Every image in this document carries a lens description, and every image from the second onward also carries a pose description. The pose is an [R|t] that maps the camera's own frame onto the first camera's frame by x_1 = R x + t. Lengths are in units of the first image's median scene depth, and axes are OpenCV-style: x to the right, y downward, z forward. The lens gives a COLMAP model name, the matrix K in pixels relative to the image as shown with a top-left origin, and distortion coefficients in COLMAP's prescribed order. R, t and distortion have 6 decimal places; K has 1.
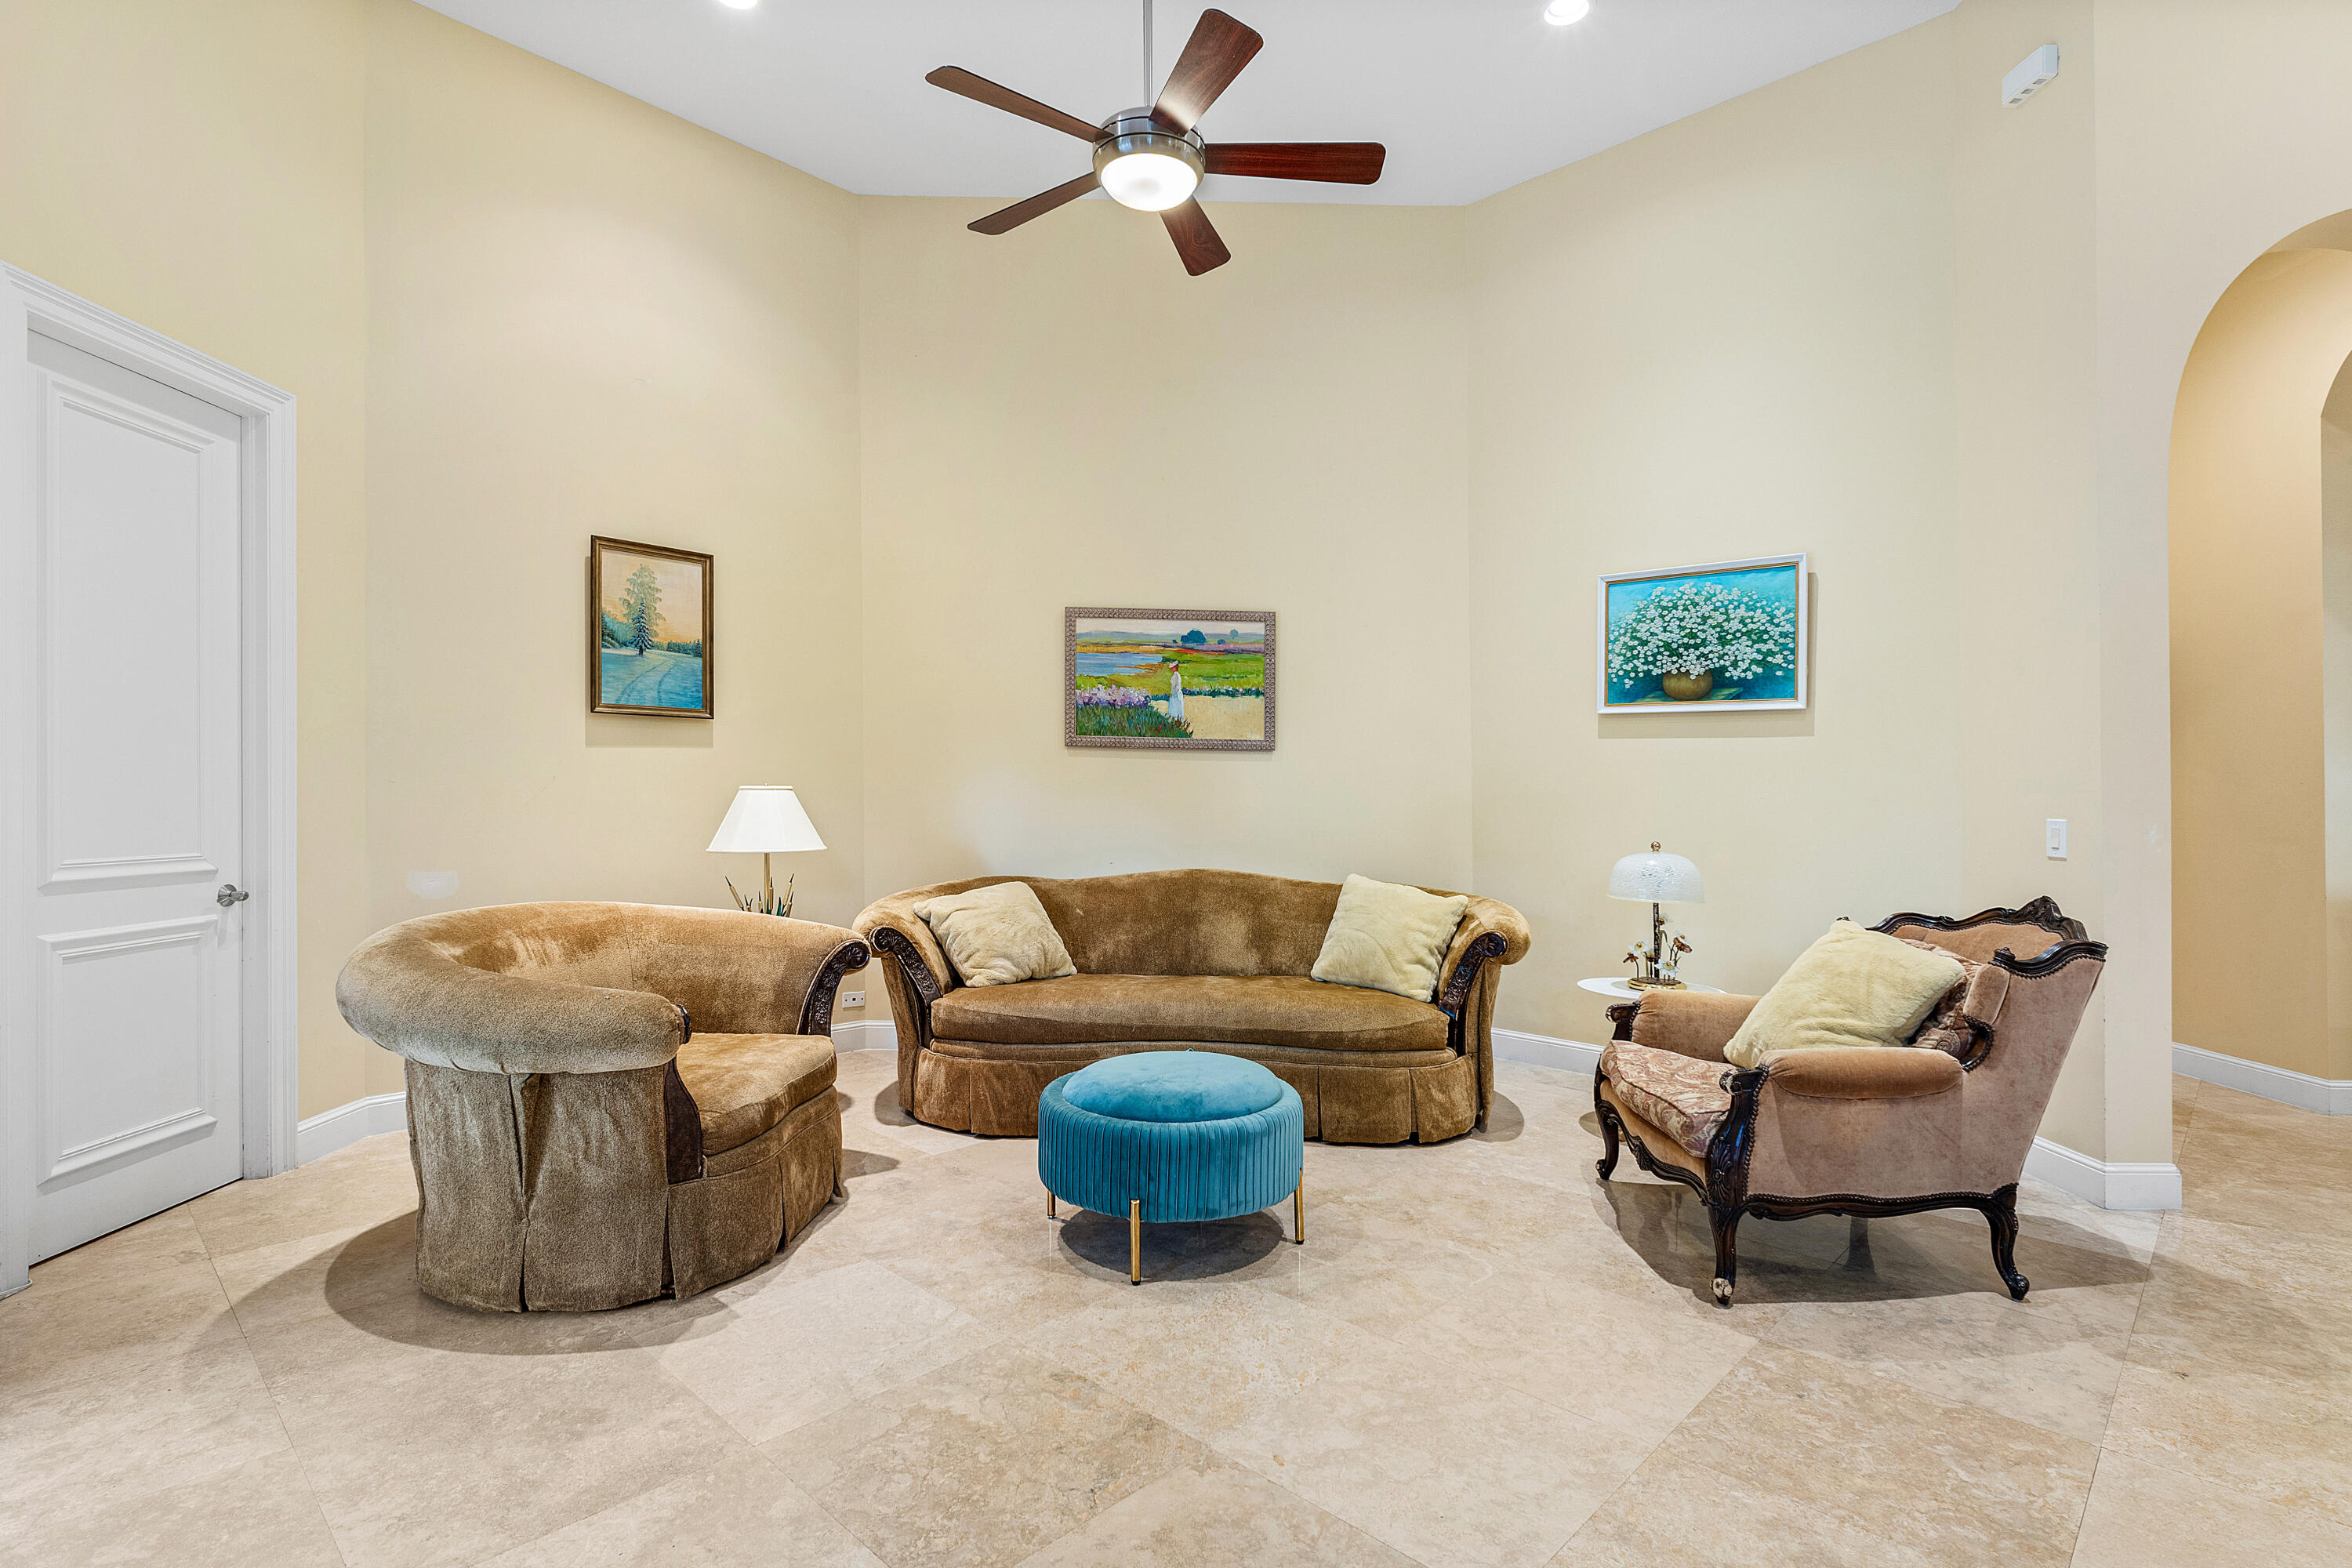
lens RADIAL K [[1138.6, 0, 1164.6], [0, 1138.6, 782.4], [0, 0, 1]] dist [0.001073, 0.001343]
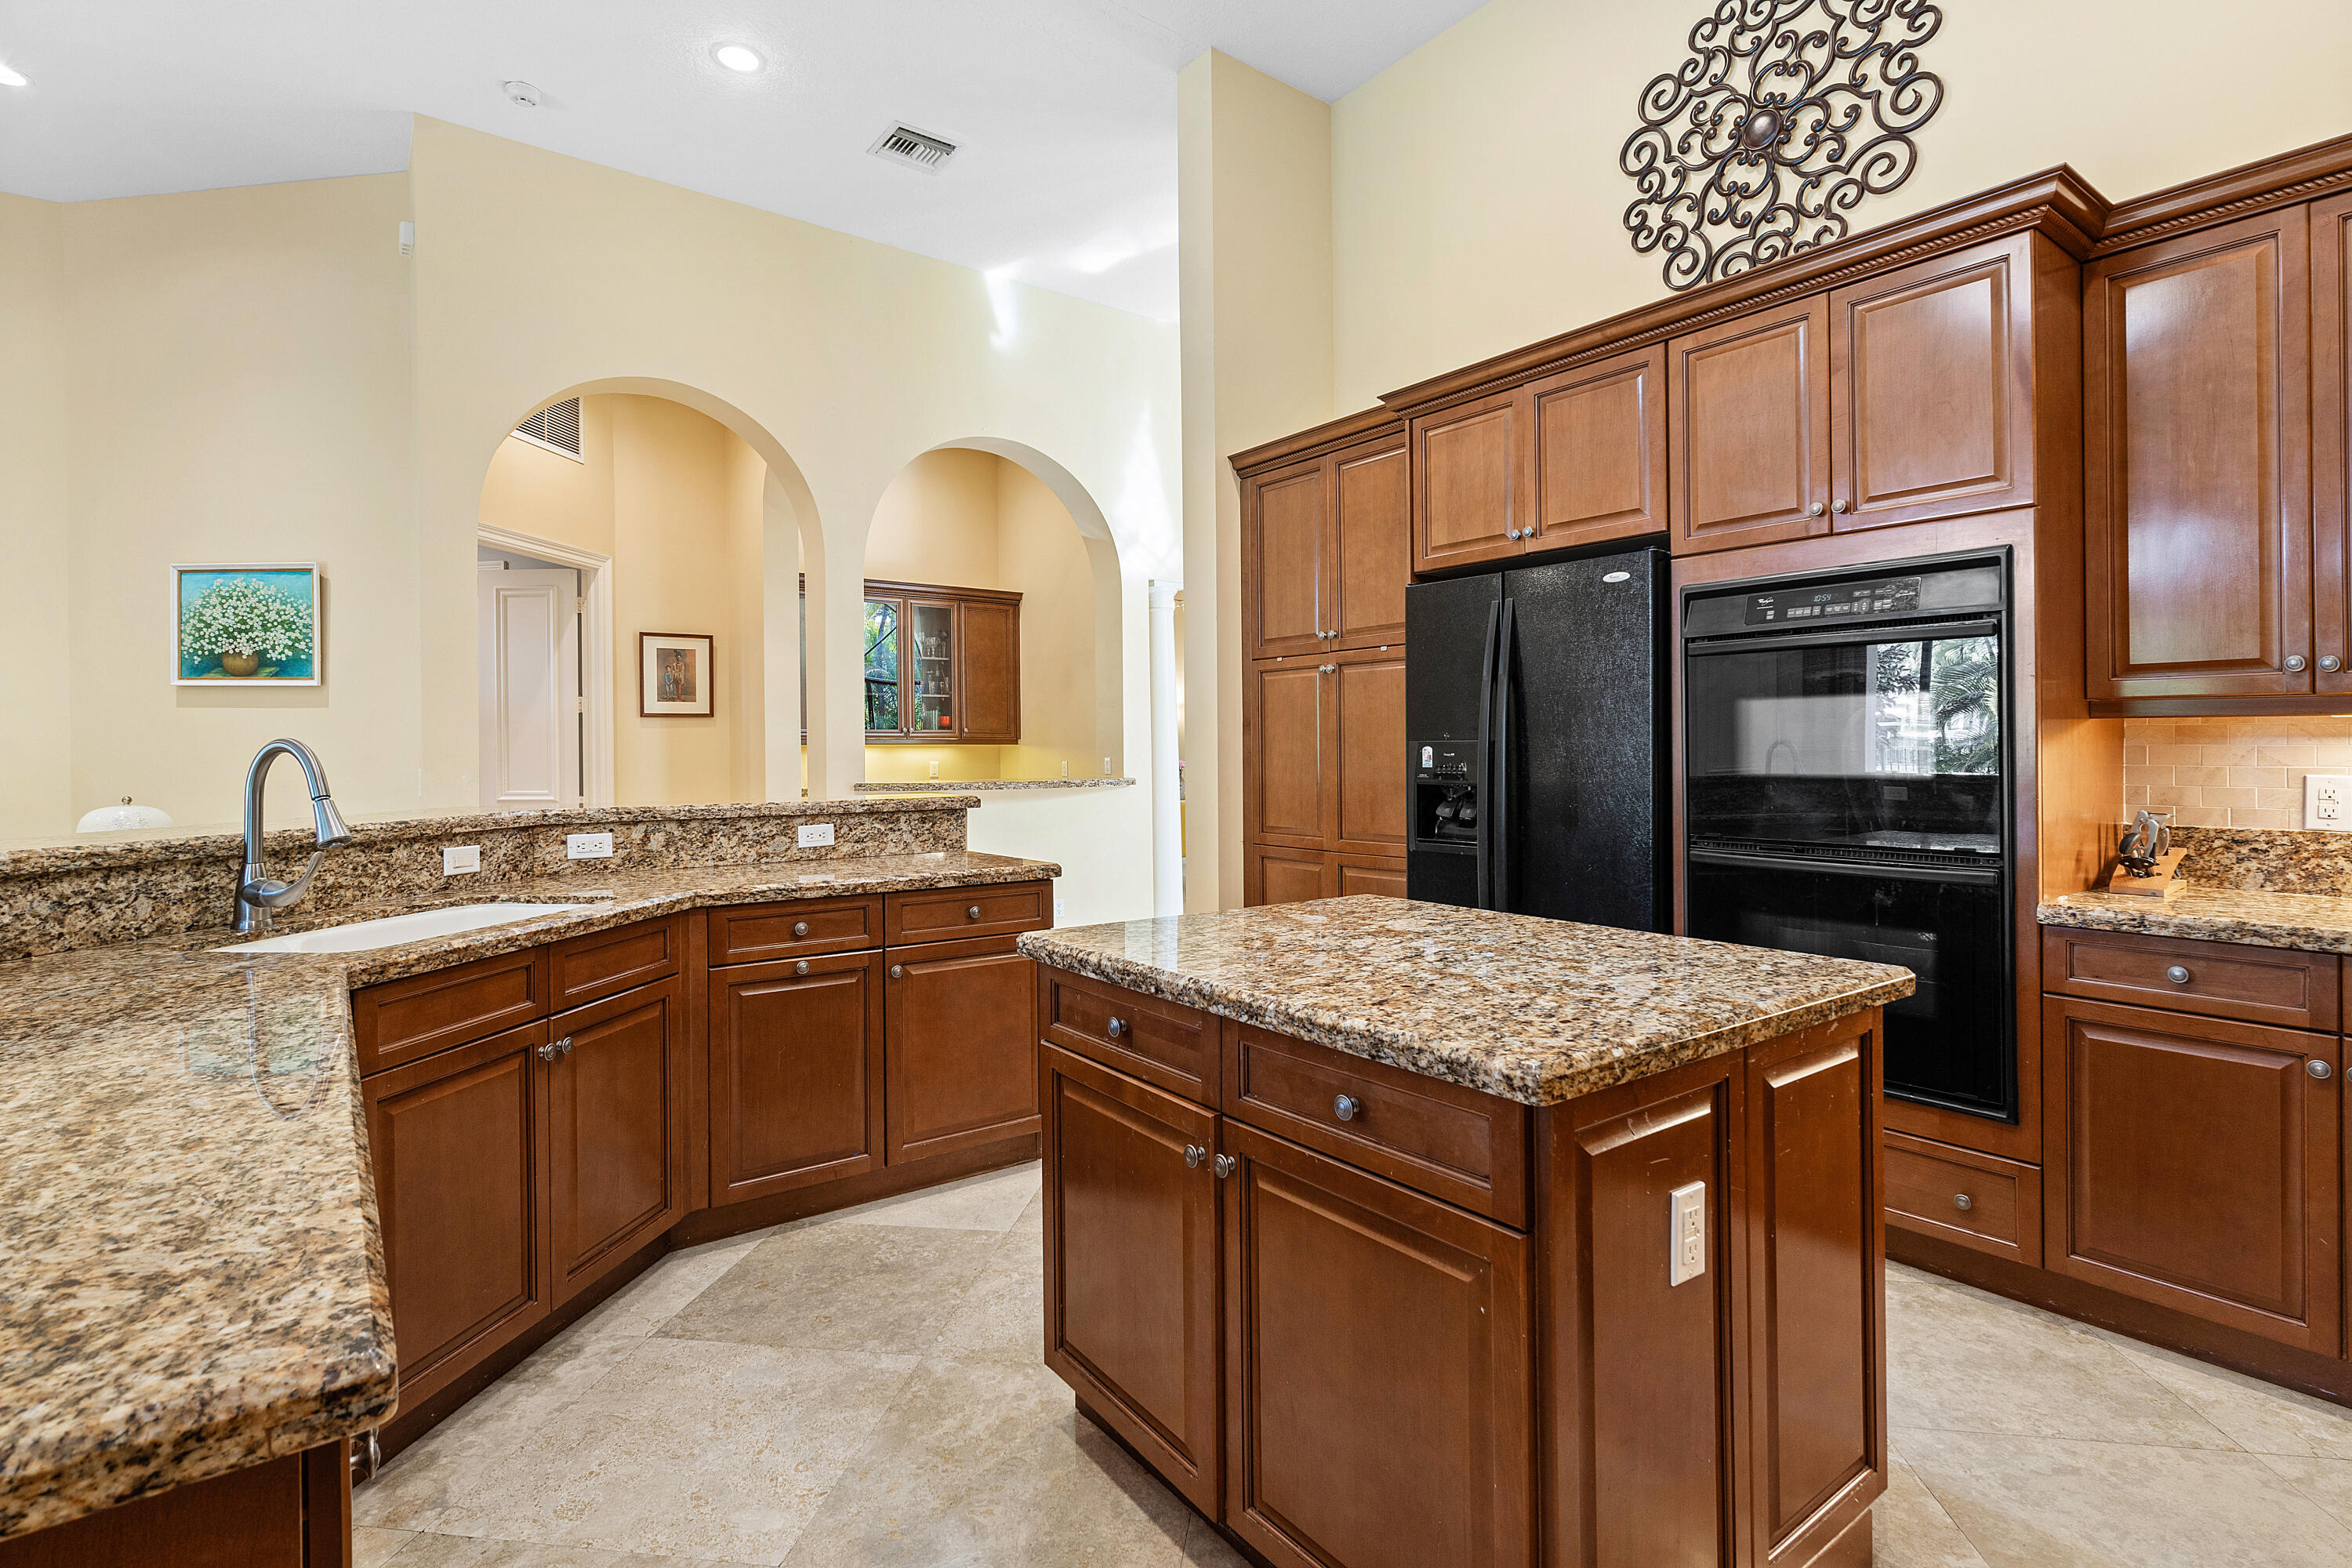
lens RADIAL K [[1146.4, 0, 1195.8], [0, 1146.4, 741.6], [0, 0, 1]] dist [0.002181, 0.000773]
pose [[0.808292, -0.008814, 0.588717, 0.559806], [0.010077, 0.999949, 0.001135, 0.004741], [-0.588696, 0.005015, 0.808339, -0.555315]]
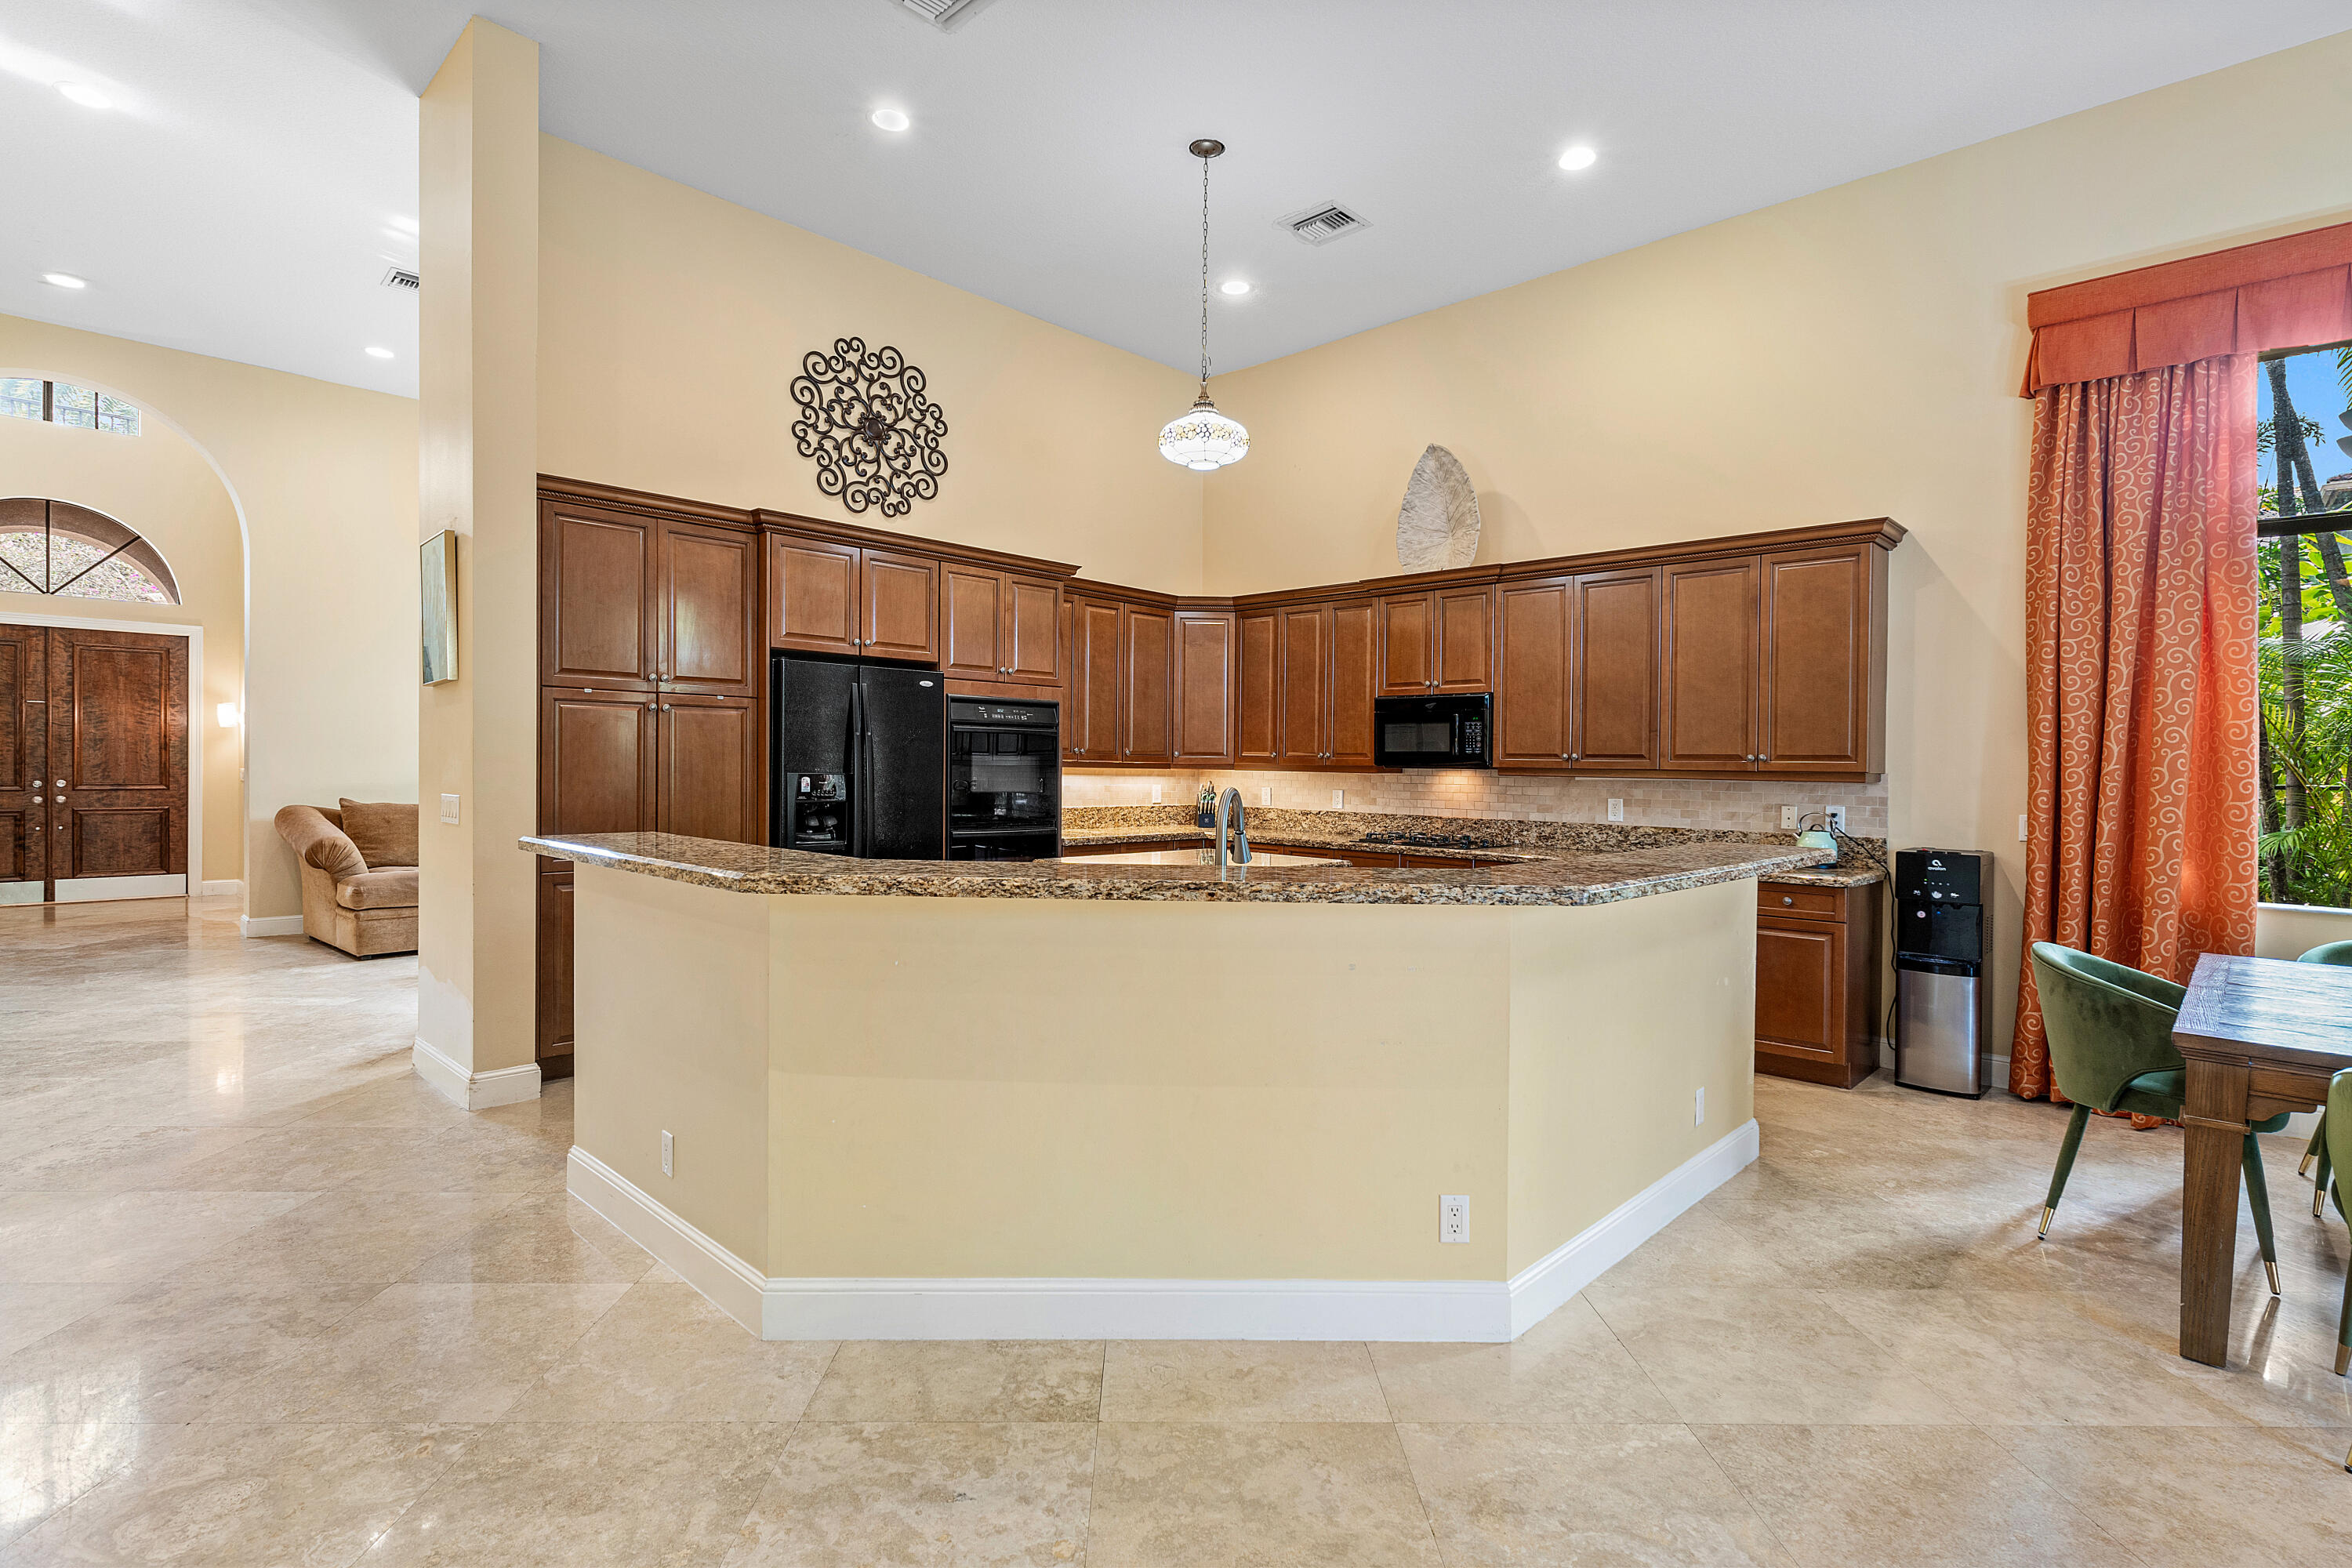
lens RADIAL K [[1127.8, 0, 1185.3], [0, 1127.8, 778.2], [0, 0, 1]] dist [-0.001265, -0.000111]
pose [[-0.713204, -0.028650, 0.700371, 0.114635], [-0.025019, 0.999568, 0.015411, -0.014026], [-0.700510, -0.006531, -0.713612, 0.516606]]
